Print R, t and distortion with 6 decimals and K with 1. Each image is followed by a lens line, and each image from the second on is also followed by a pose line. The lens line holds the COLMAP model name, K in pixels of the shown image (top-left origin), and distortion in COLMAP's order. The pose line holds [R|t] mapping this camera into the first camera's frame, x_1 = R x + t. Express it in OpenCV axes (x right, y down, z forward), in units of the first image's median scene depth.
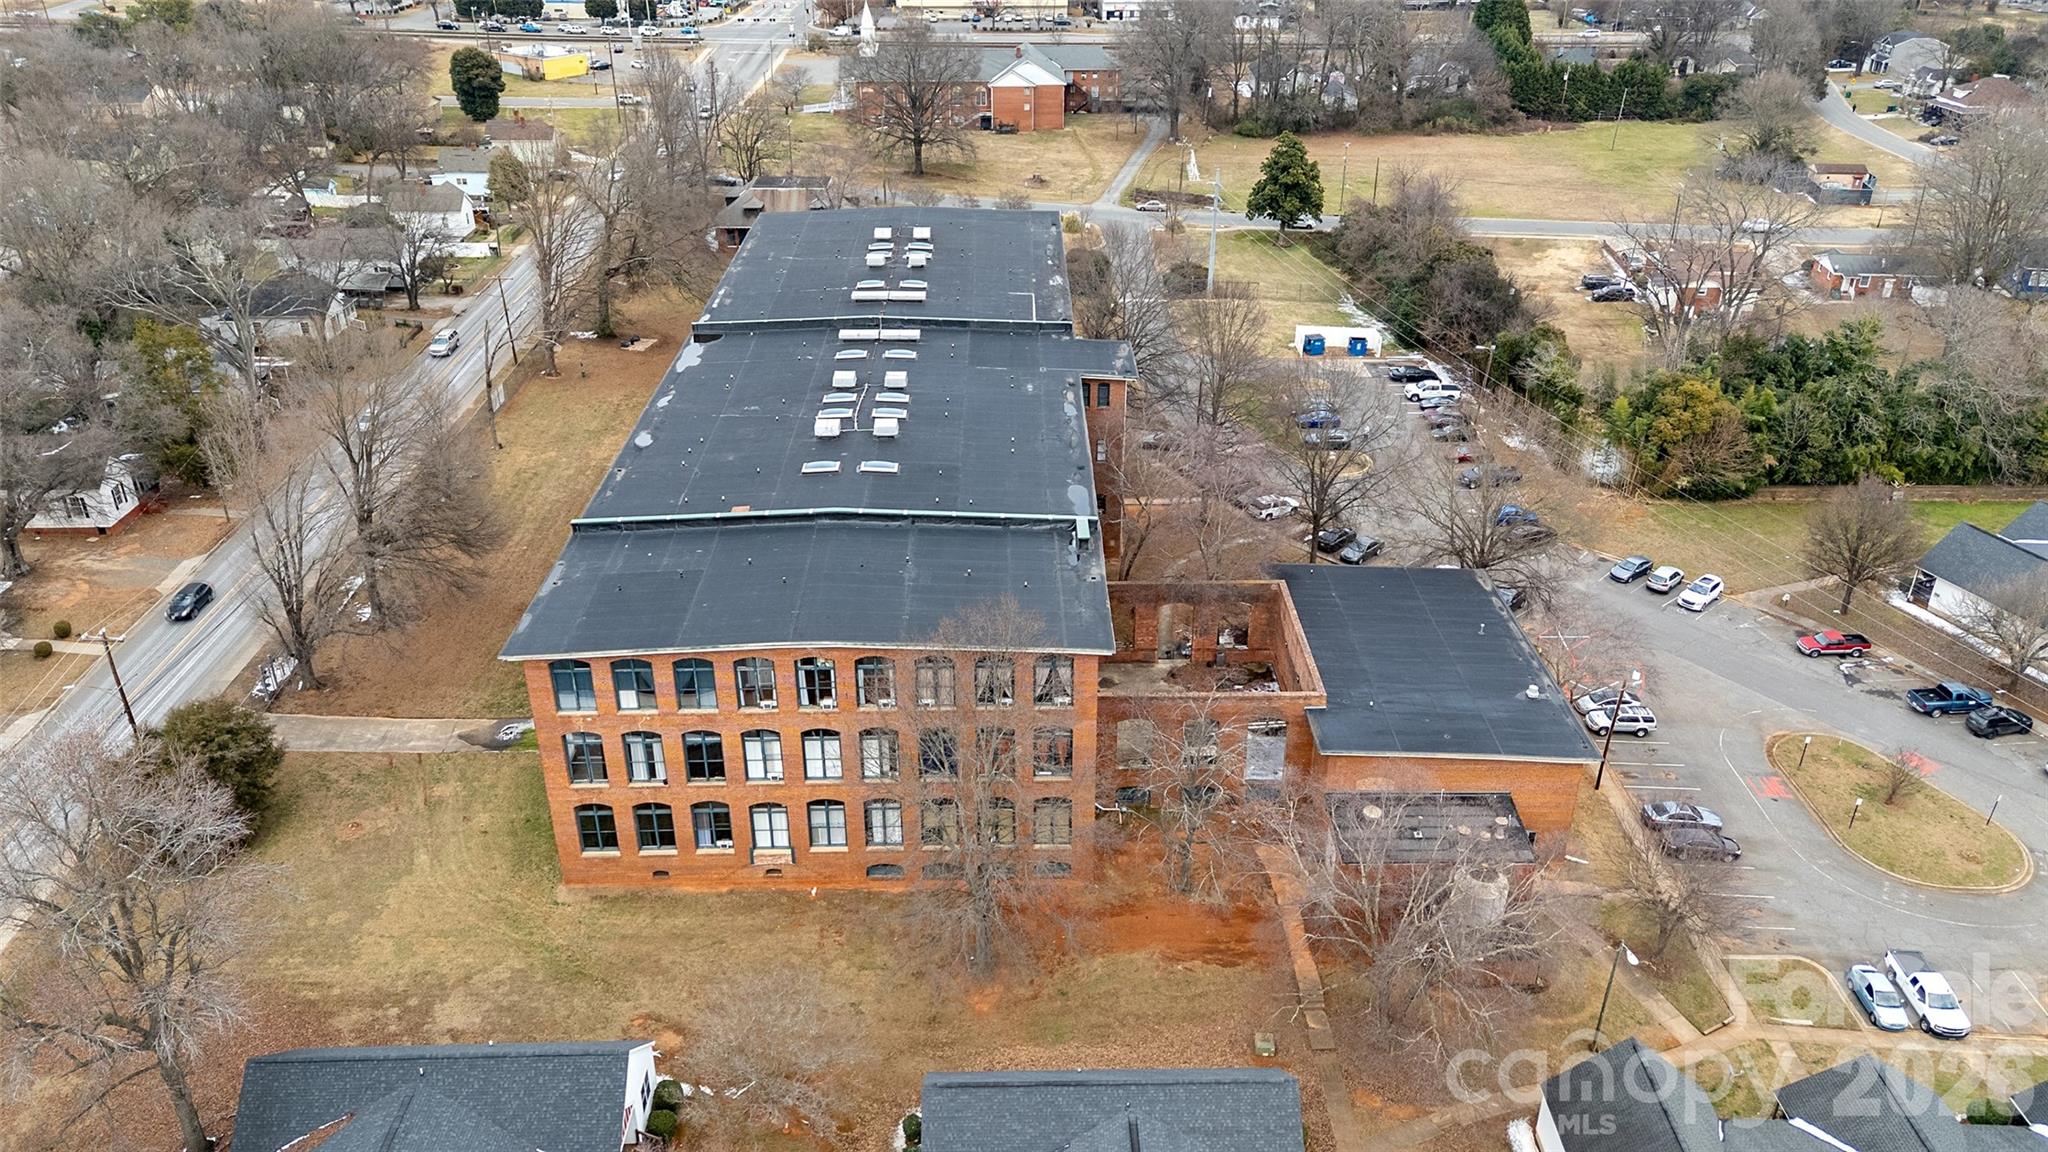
lens RADIAL K [[1495.9, 0, 1025.2], [0, 1495.9, 560.6], [0, 0, 1]] dist [0.093798, -0.095396]
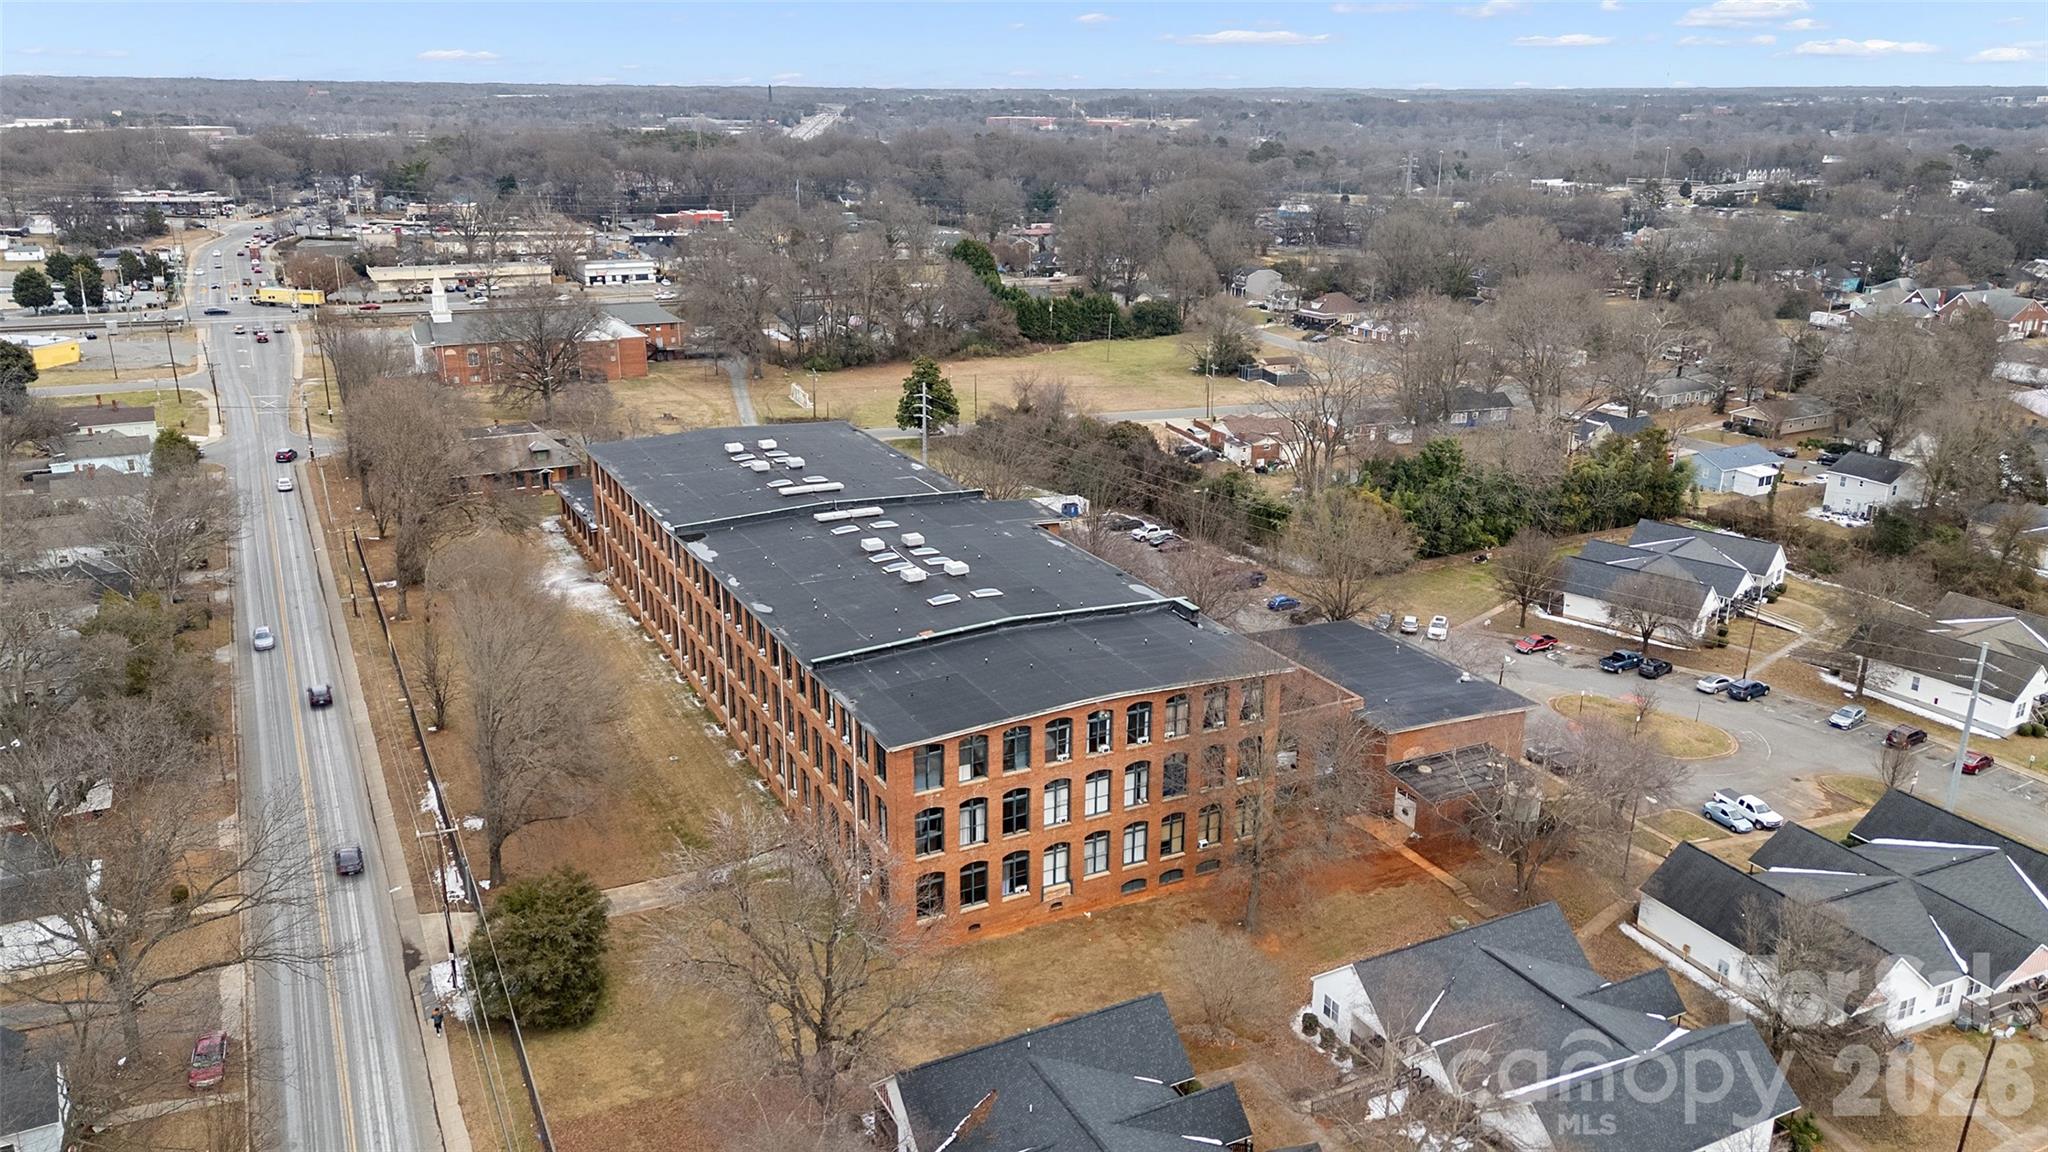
lens RADIAL K [[1495.9, 0, 1025.2], [0, 1495.9, 560.6], [0, 0, 1]] dist [0.093798, -0.095396]
pose [[0.895722, -0.126639, 0.426198, -0.587529], [0.194959, 0.973380, -0.120512, 0.065712], [-0.399591, 0.191036, 0.896567, -0.124367]]
